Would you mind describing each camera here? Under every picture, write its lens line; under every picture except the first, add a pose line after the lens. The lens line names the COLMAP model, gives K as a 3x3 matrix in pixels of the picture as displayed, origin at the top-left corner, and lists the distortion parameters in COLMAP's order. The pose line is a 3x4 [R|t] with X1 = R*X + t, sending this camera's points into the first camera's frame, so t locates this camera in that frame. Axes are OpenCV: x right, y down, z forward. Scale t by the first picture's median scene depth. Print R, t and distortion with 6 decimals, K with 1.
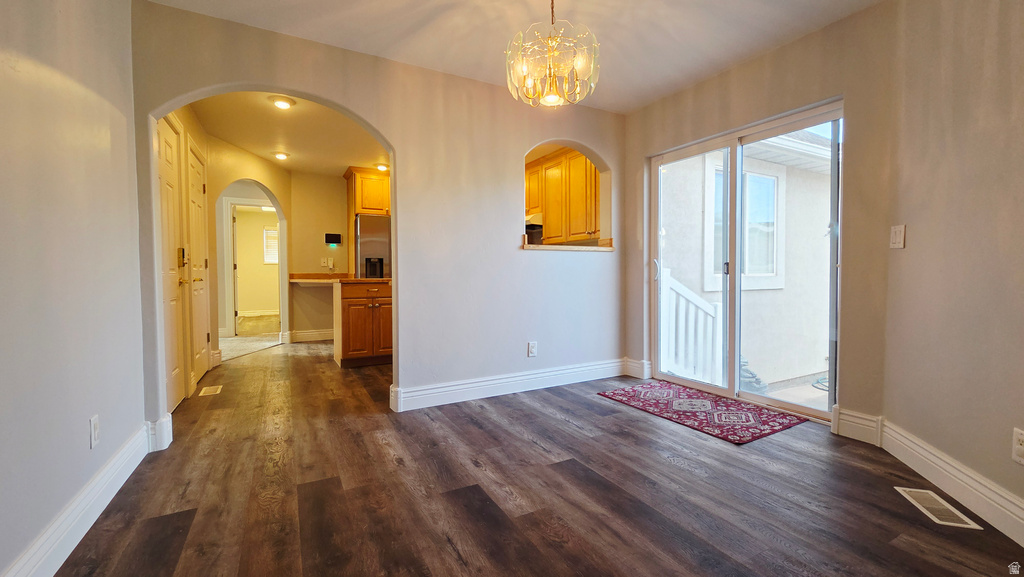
lens RADIAL K [[418.9, 0, 512.0], [0, 418.9, 288.5], [0, 0, 1]] dist [-0.000552, -0.000476]
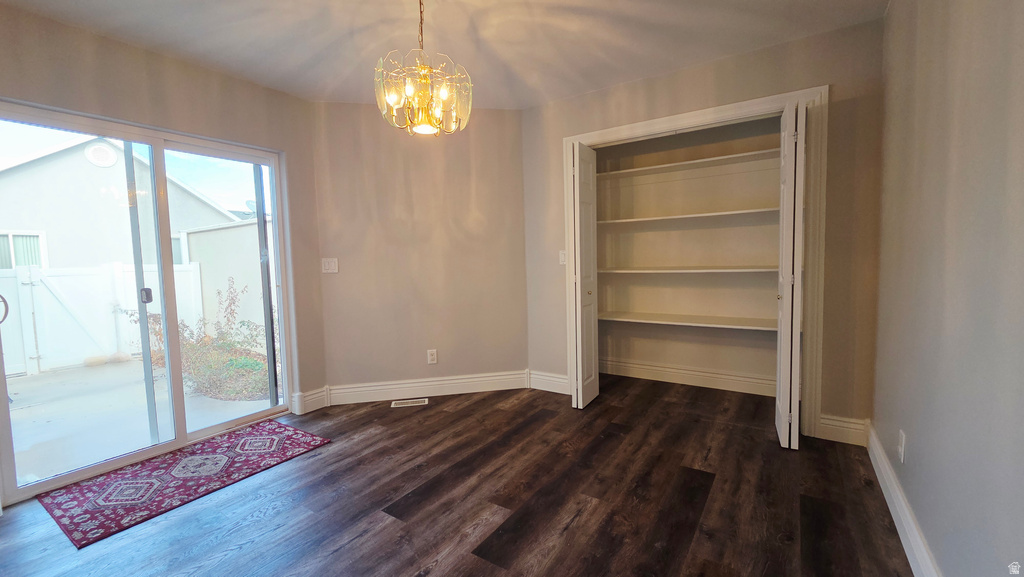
lens RADIAL K [[418.9, 0, 512.0], [0, 418.9, 288.5], [0, 0, 1]] dist [-0.000552, -0.000476]
pose [[-0.458914, -0.048720, 0.887144, -0.688487], [0.061222, 0.994388, 0.086279, -0.119738], [-0.886369, 0.093908, -0.453355, 1.005184]]
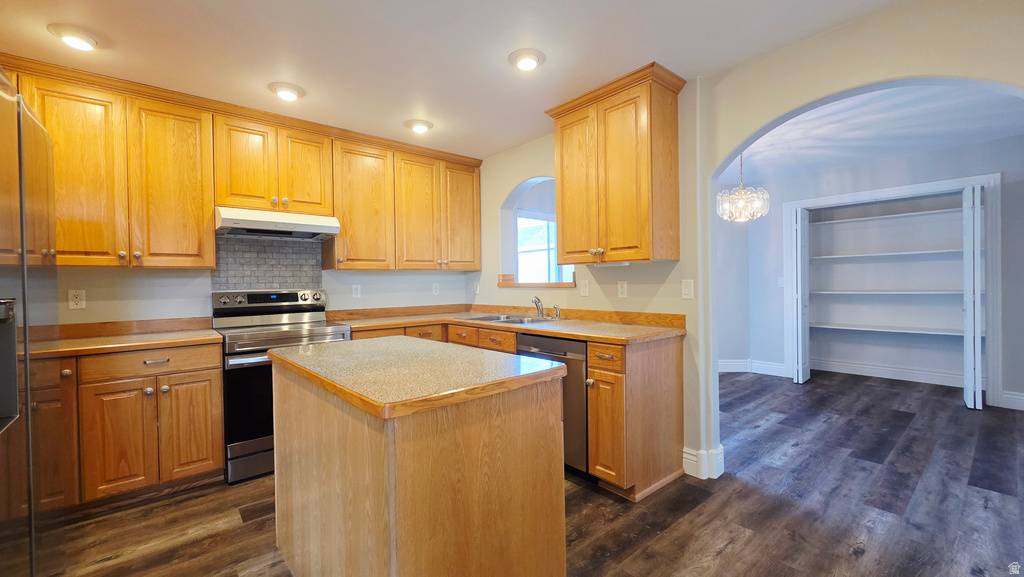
lens RADIAL K [[427.5, 0, 512.1], [0, 427.5, 284.9], [0, 0, 1]] dist [0.003937, 0.001118]
pose [[-0.208936, 0.003079, 0.977924, -1.314307], [0.051984, 0.998616, 0.007963, -0.163326], [-0.976547, 0.052500, -0.208807, 1.961173]]
